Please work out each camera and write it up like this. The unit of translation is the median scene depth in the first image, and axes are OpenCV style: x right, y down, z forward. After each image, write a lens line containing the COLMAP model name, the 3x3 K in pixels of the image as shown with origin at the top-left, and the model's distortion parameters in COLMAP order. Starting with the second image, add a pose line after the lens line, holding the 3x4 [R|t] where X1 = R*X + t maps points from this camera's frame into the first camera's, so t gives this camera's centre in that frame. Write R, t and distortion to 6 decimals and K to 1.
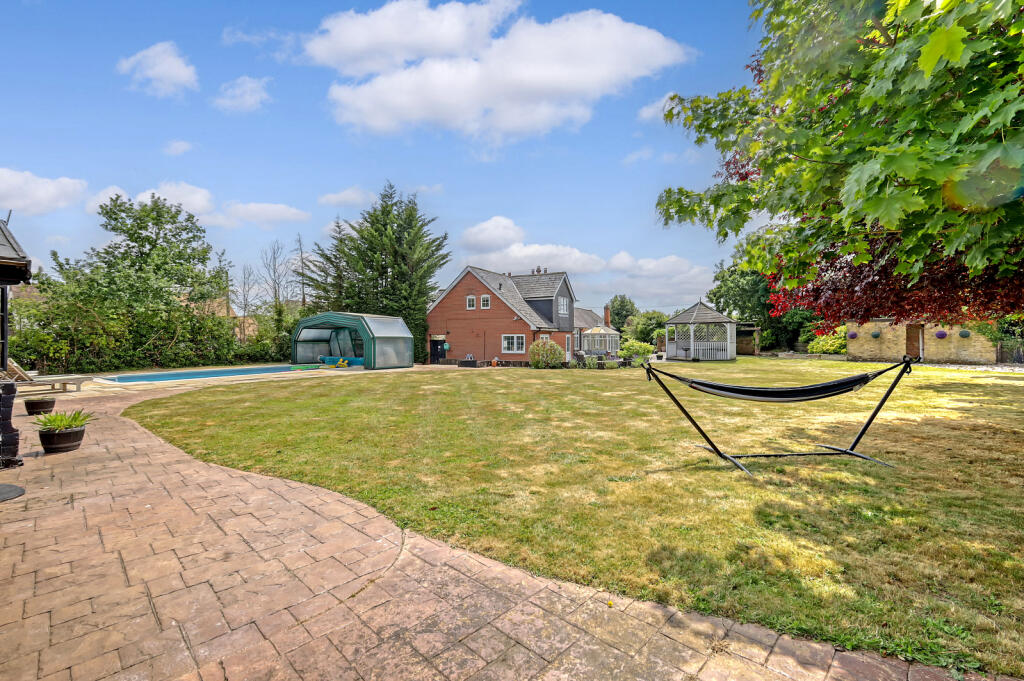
lens RADIAL K [[439.0, 0, 514.9], [0, 439.0, 340.4], [0, 0, 1]] dist [-0.000845, -0.000040]
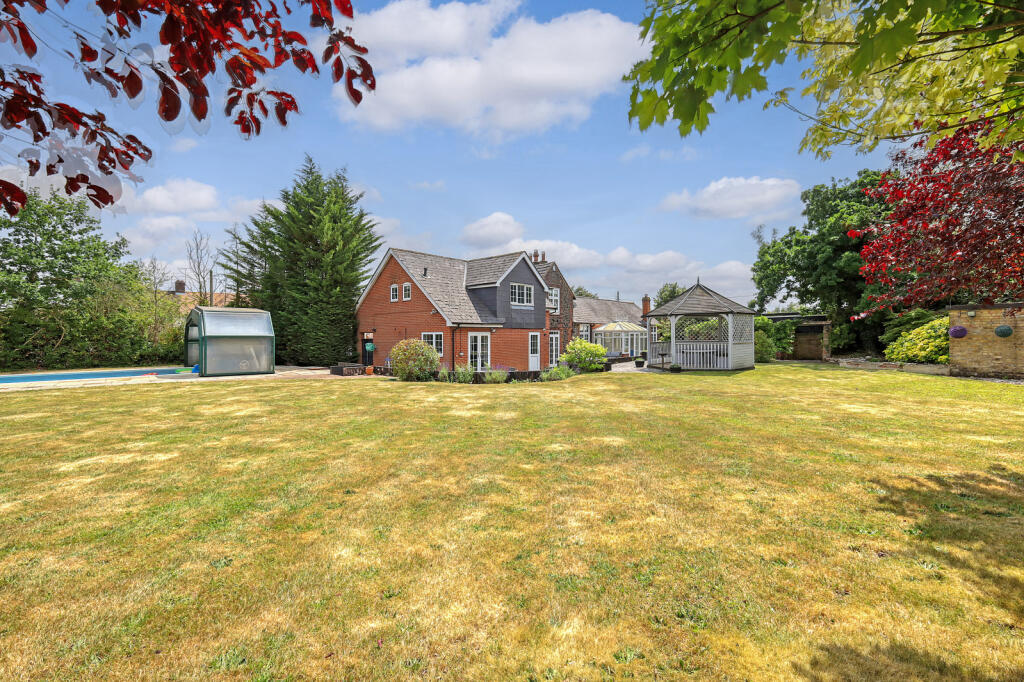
lens RADIAL K [[439.0, 0, 519.0], [0, 439.0, 338.9], [0, 0, 1]] dist [-0.000845, -0.000040]
pose [[0.969539, 0.000803, -0.244934, 0.326632], [-0.000413, 0.999999, 0.001645, -0.002913], [0.244935, -0.001494, 0.969538, 0.274125]]
